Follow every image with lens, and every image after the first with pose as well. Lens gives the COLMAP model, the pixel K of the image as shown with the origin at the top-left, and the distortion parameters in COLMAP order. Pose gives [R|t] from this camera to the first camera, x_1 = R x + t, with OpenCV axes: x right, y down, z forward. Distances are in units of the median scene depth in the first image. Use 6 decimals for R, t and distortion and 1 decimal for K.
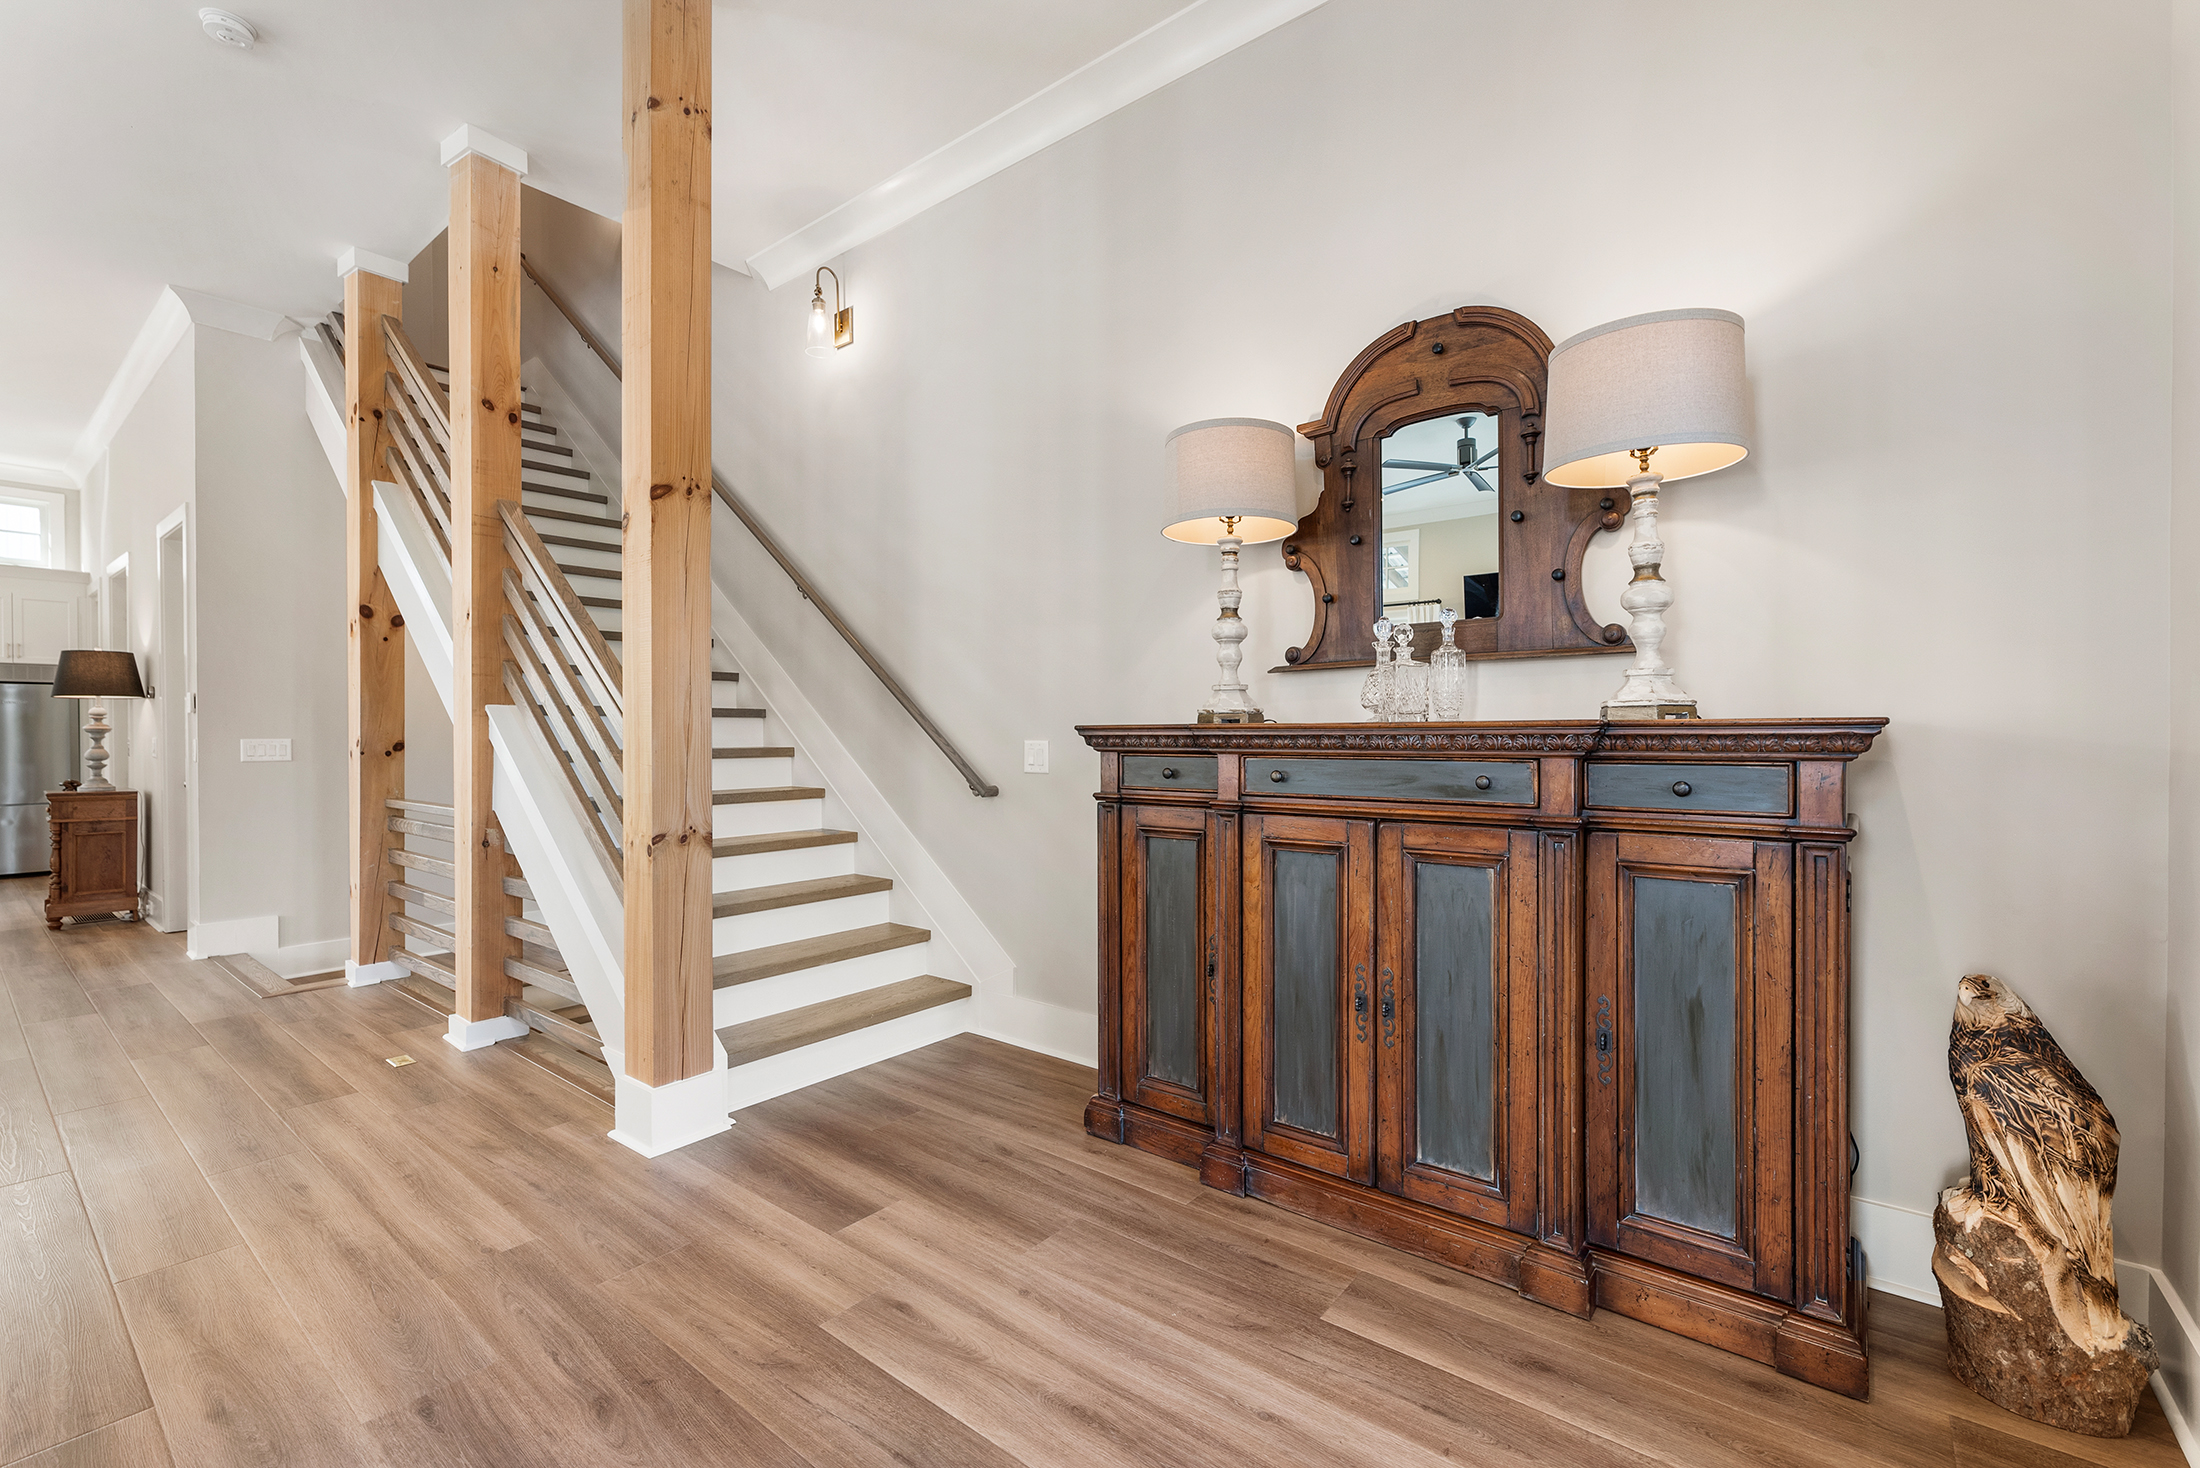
lens RADIAL K [[939.7, 0, 1100.0], [0, 939.7, 734.0], [0, 0, 1]] dist [0.000243, -0.000021]
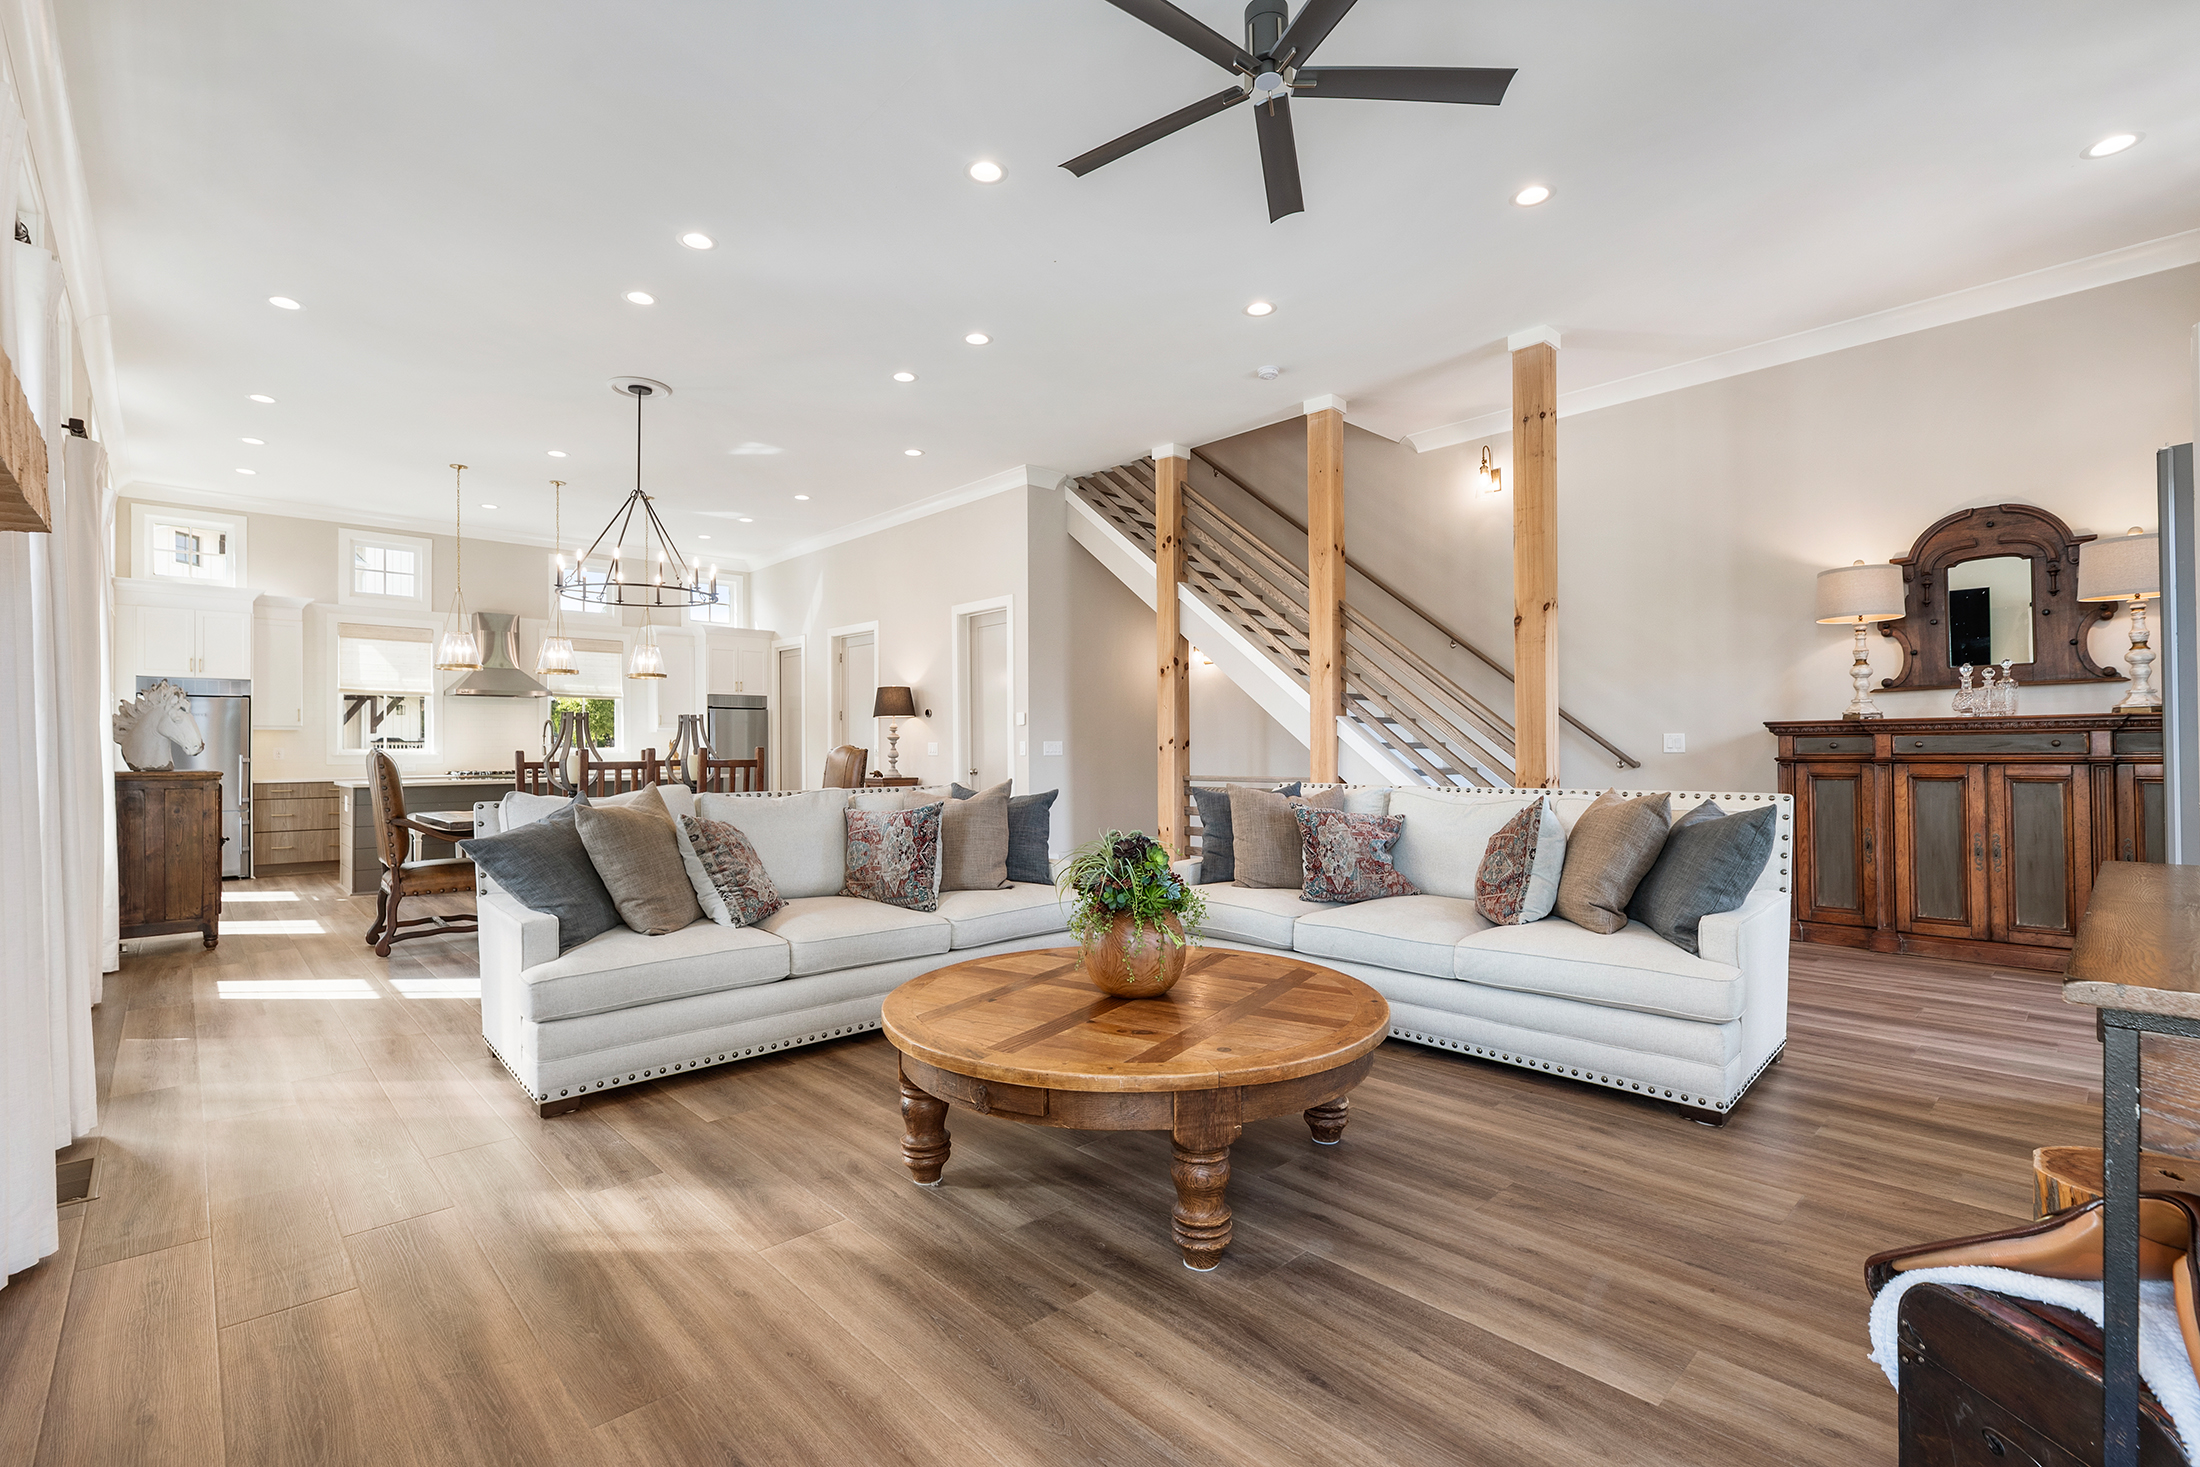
lens RADIAL K [[977.9, 0, 1100.0], [0, 977.9, 733.5], [0, 0, 1]] dist [0.000261, 0.000145]
pose [[0.989922, -0.008697, -0.141344, -1.241367], [0.006306, 0.999829, -0.017357, 0.046163], [0.141470, 0.016291, 0.989808, -1.317143]]
